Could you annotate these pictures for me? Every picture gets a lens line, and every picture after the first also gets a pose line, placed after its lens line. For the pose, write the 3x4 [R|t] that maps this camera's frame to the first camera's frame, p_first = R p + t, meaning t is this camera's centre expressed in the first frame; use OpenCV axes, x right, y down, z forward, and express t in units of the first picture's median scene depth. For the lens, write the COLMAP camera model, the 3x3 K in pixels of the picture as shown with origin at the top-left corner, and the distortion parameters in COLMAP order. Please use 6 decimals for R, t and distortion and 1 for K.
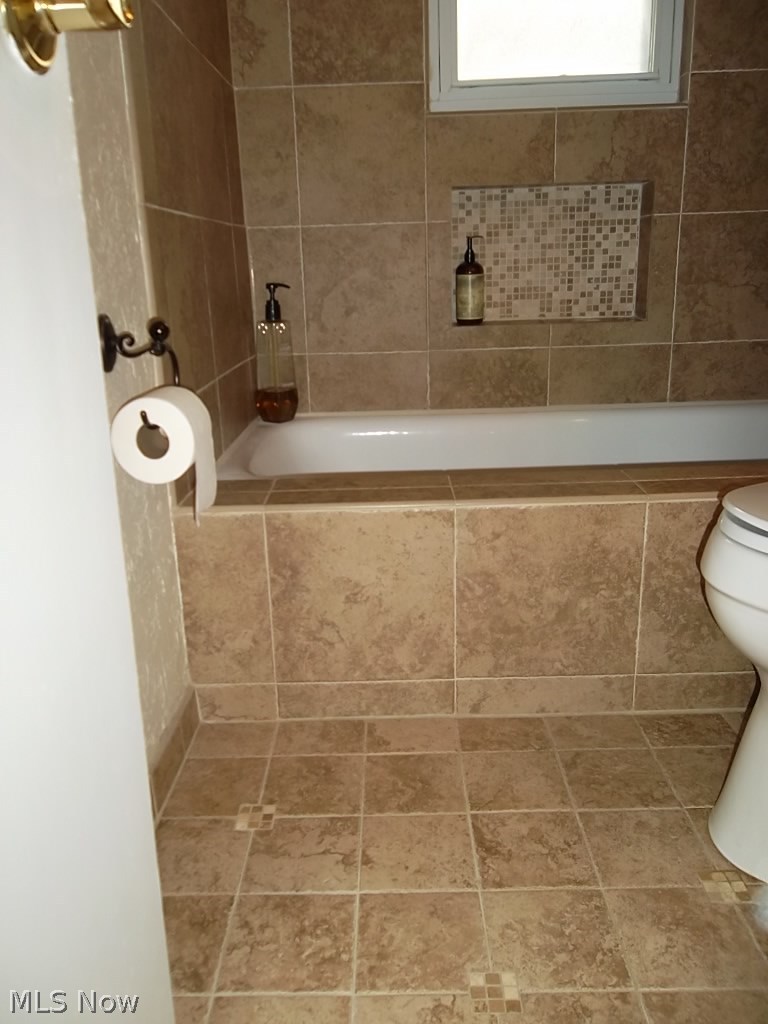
lens RADIAL K [[819.8, 0, 383.0], [0, 819.8, 509.0], [0, 0, 1]] dist [-0.001718, 0.004274]
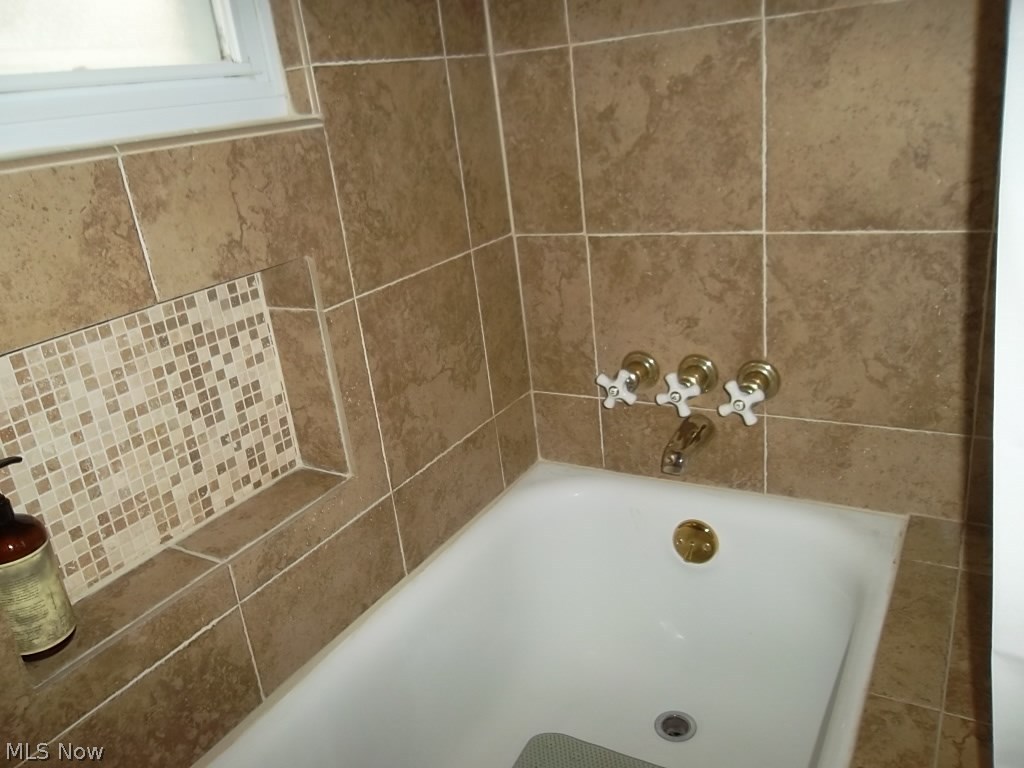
lens RADIAL K [[819.8, 0, 509.6], [0, 819.8, 389.5], [0, 0, 1]] dist [-0.001718, 0.004274]
pose [[0.491259, -0.327131, 0.807248, -0.071333], [0.334827, 0.926505, 0.171696, -0.341976], [-0.804087, 0.185941, 0.564686, 0.558410]]
